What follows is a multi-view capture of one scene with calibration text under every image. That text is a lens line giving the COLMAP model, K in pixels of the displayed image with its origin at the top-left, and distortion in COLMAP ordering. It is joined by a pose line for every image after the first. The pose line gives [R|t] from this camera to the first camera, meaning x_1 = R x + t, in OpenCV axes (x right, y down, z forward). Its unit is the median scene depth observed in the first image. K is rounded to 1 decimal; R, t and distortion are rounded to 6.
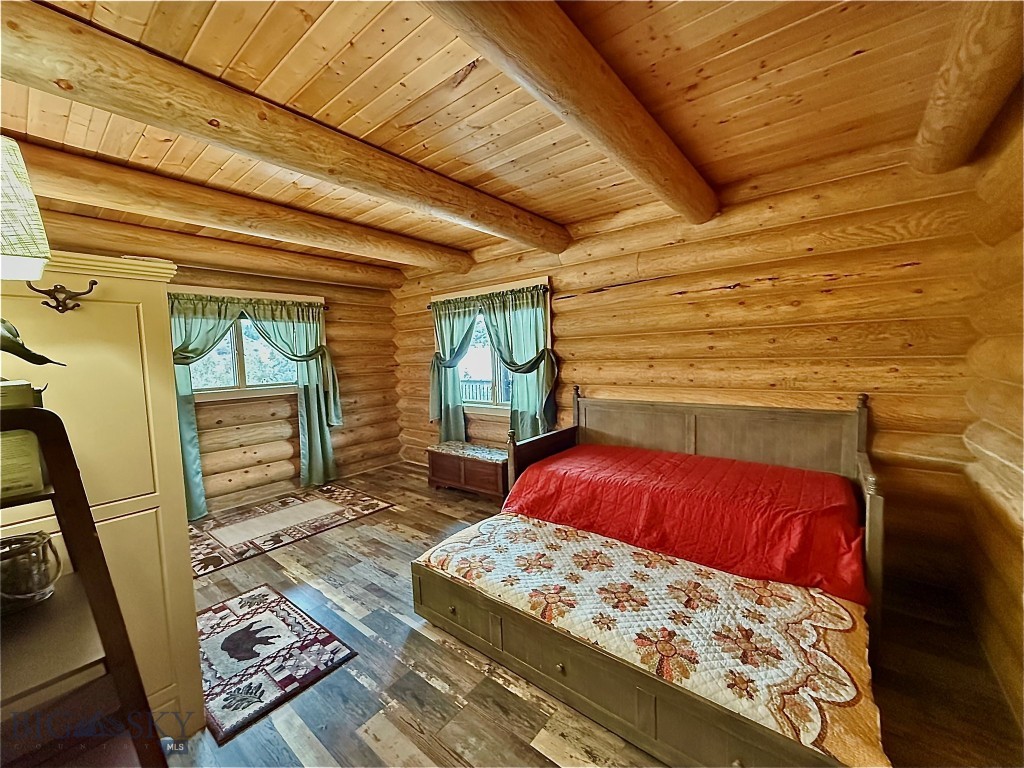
lens RADIAL K [[408.0, 0, 509.1], [0, 408.0, 383.0], [0, 0, 1]] dist [0.001236, 0.000105]
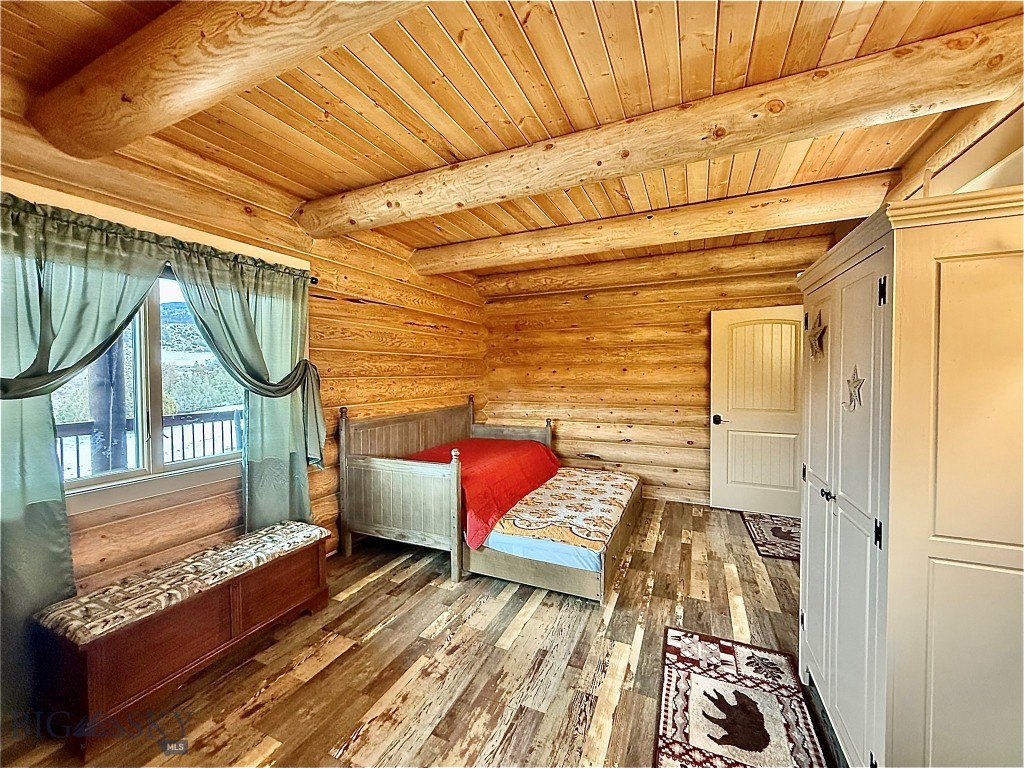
lens RADIAL K [[408.0, 0, 509.1], [0, 408.0, 383.0], [0, 0, 1]] dist [0.001236, 0.000105]
pose [[-0.251063, 0.009660, 0.967923, -1.313597], [0.084320, 0.996367, 0.011928, -0.044860], [-0.964291, 0.084610, -0.250965, 1.591835]]
